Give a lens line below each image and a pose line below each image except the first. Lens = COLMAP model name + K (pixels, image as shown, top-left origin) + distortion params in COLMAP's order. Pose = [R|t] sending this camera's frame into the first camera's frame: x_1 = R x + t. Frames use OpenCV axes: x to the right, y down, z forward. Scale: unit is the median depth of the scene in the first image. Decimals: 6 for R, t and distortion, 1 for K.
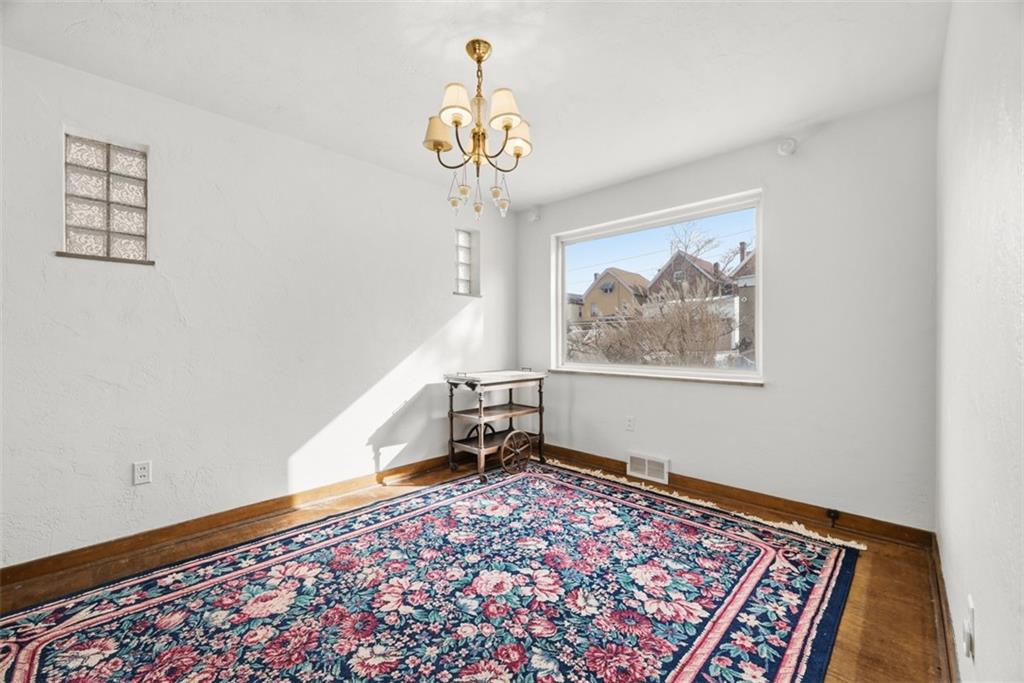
lens RADIAL K [[405.7, 0, 514.0], [0, 405.7, 344.7], [0, 0, 1]] dist [0.000580, 0.000047]
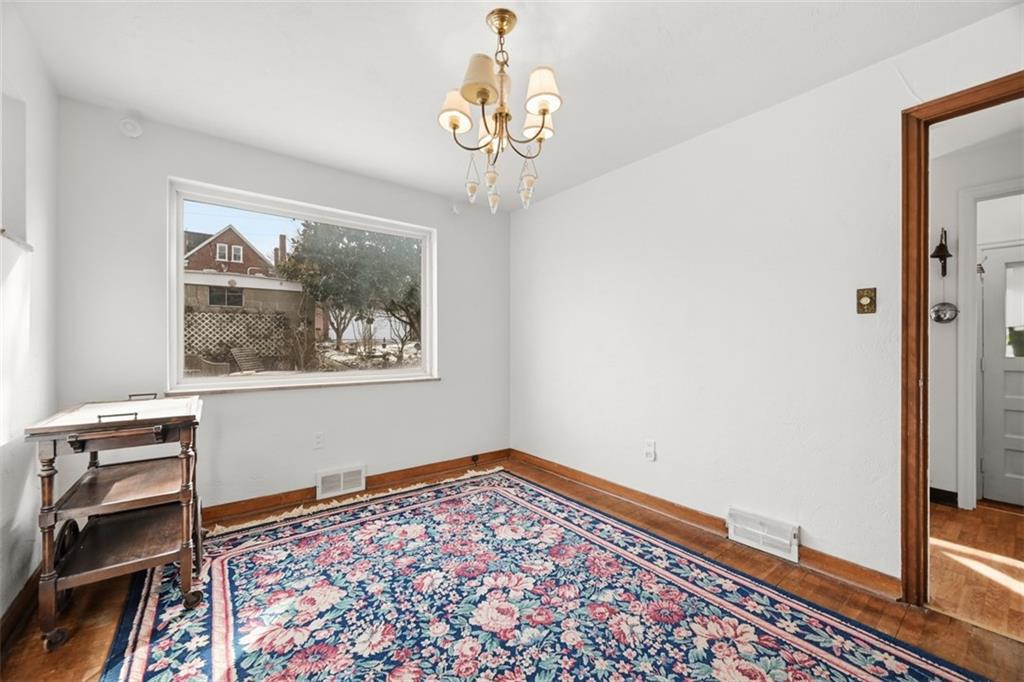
lens RADIAL K [[405.7, 0, 510.7], [0, 405.7, 342.4], [0, 0, 1]] dist [0.000580, 0.000047]
pose [[0.143691, 0.006030, 0.989604, -0.731442], [0.009976, 0.999922, -0.007542, -0.008595], [-0.989572, 0.010956, 0.143620, 0.647239]]
